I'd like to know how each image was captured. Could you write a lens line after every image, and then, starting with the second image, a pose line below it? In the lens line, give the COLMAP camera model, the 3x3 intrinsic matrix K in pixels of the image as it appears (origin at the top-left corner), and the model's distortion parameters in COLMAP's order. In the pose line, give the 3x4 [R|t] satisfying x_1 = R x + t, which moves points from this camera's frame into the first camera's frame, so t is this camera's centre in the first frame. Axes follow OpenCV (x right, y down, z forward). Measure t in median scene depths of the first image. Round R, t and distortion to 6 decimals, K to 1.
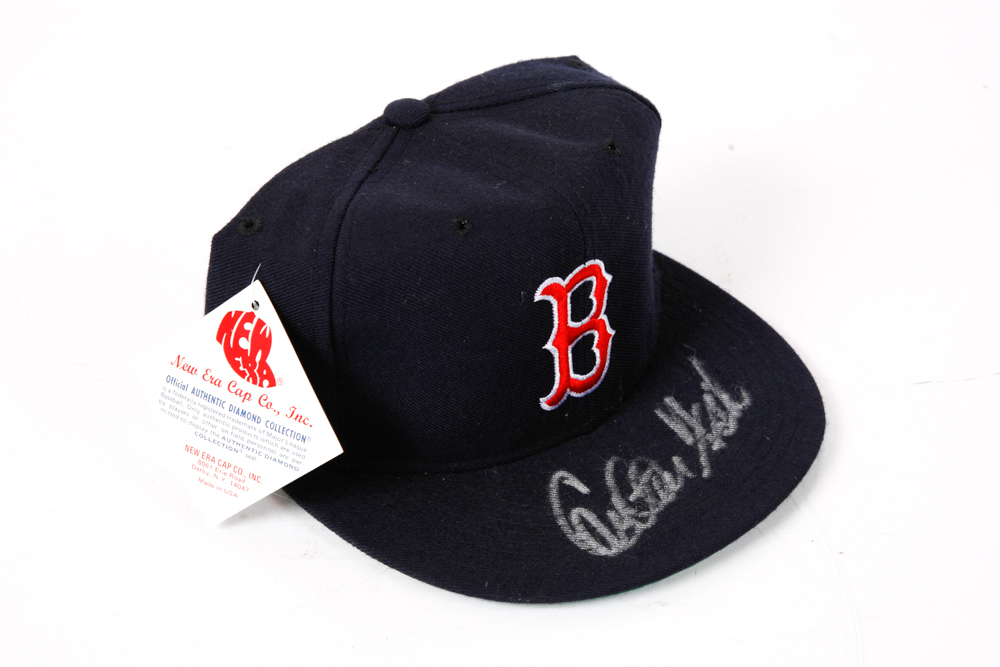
lens RADIAL K [[2057.6, 0, 501.7], [0, 2057.6, 335.9], [0, 0, 1]] dist [0.087724, 0.000000]
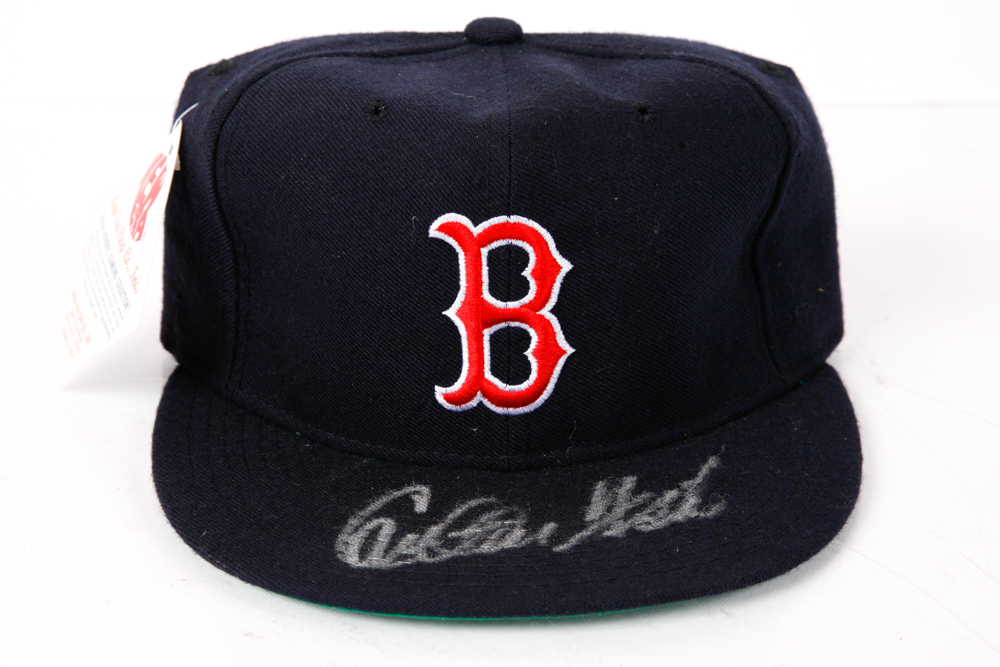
lens RADIAL K [[2596.3, 0, 497.4], [0, 2596.3, 343.8], [0, 0, 1]] dist [0.397886, 0.000000]
pose [[0.761759, 0.298189, -0.575158, 0.588527], [-0.411842, 0.908196, -0.074607, 0.079243], [0.500109, 0.293707, 0.814633, 0.223242]]
